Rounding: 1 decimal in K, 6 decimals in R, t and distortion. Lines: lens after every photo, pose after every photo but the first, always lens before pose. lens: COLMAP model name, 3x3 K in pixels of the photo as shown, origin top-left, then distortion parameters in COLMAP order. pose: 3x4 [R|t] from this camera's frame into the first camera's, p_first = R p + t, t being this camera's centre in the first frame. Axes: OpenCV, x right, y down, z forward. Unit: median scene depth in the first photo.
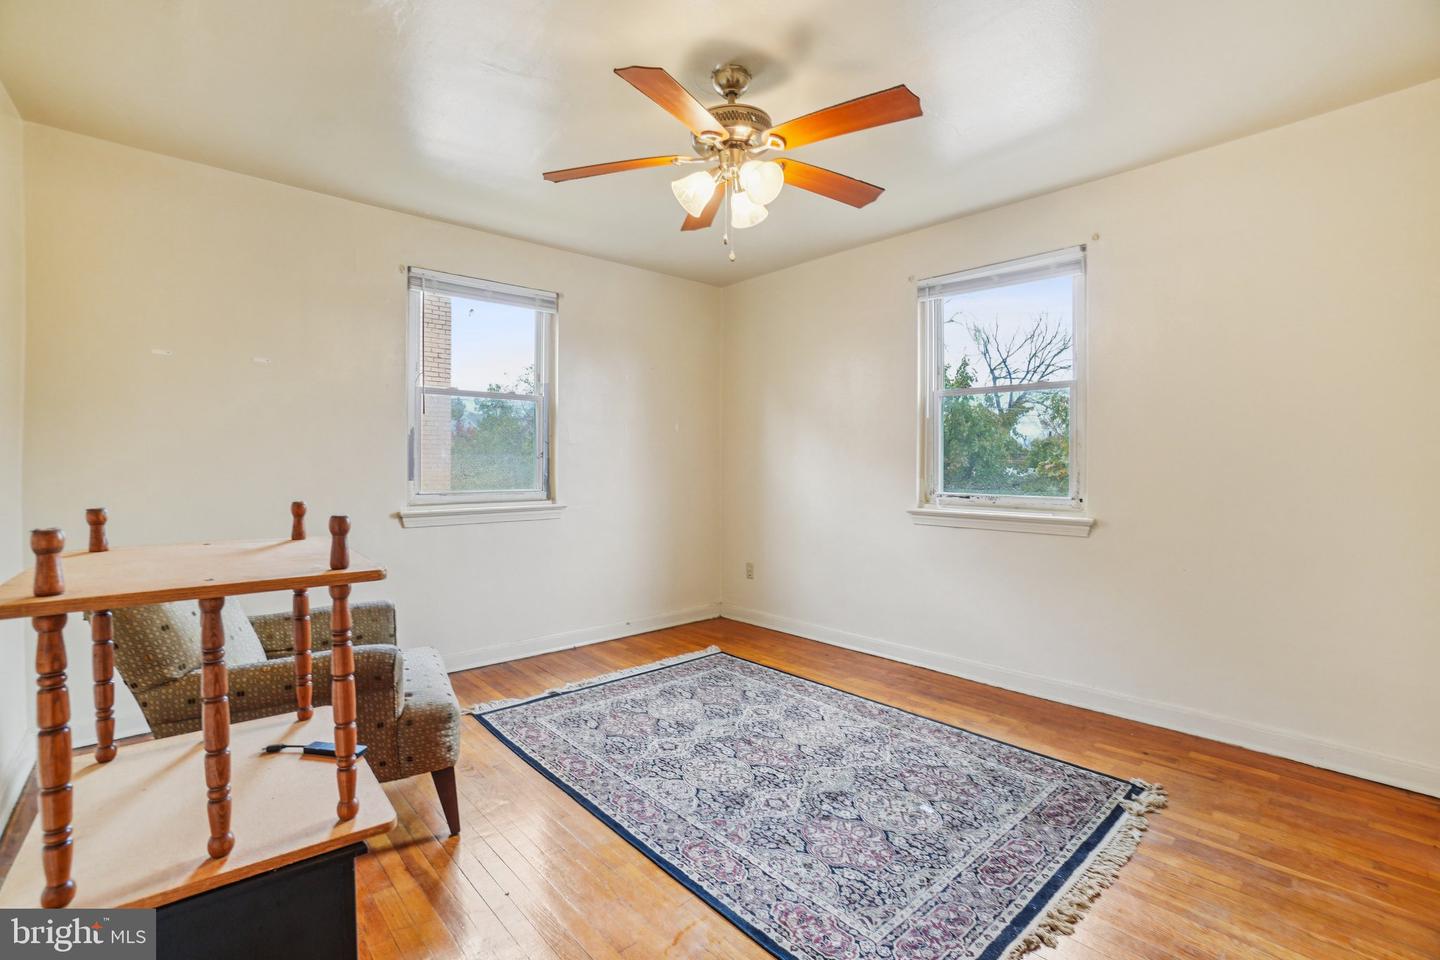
lens RADIAL K [[646.1, 0, 720.0], [0, 646.1, 480.0], [0, 0, 1]] dist [-0.003627, 0.000230]
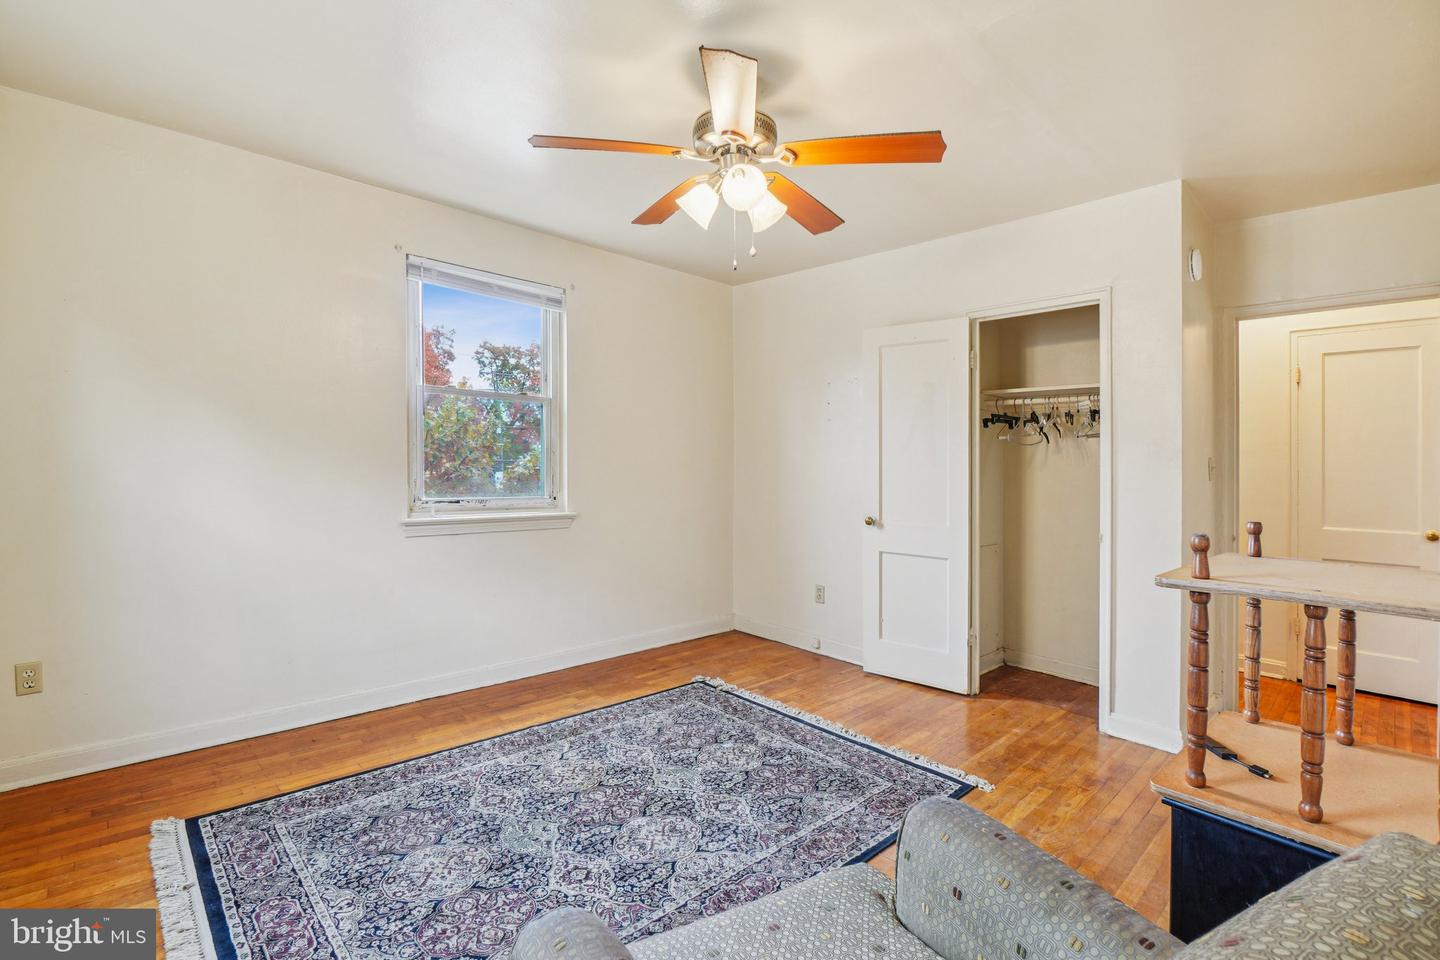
lens RADIAL K [[655.2, 0, 696.6], [0, 655.2, 474.4], [0, 0, 1]] dist [-0.006325, -0.001517]
pose [[-0.000625, -0.006923, 0.999976, -0.744339], [0.006800, 0.999953, 0.006927, -0.022889], [-0.999977, 0.006804, -0.000578, 0.826279]]
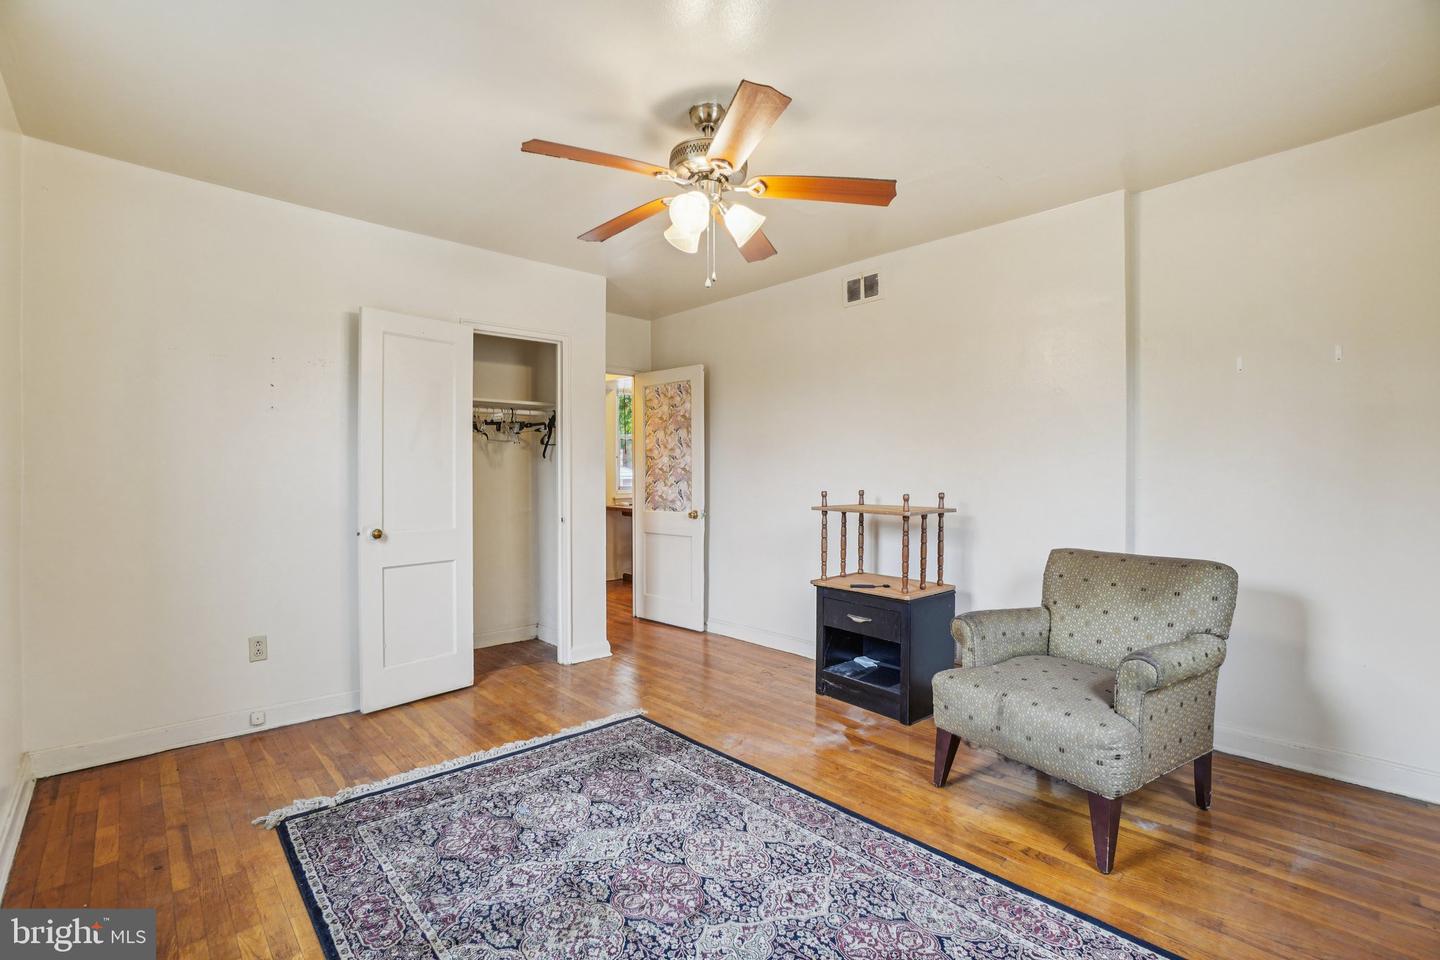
lens RADIAL K [[655.2, 0, 696.6], [0, 655.2, 474.4], [0, 0, 1]] dist [-0.006325, -0.001517]
pose [[-0.999955, 0.000557, 0.009419, 0.022251], [0.000855, 0.999501, 0.031579, -0.053902], [-0.009397, 0.031586, -0.999457, 1.594200]]
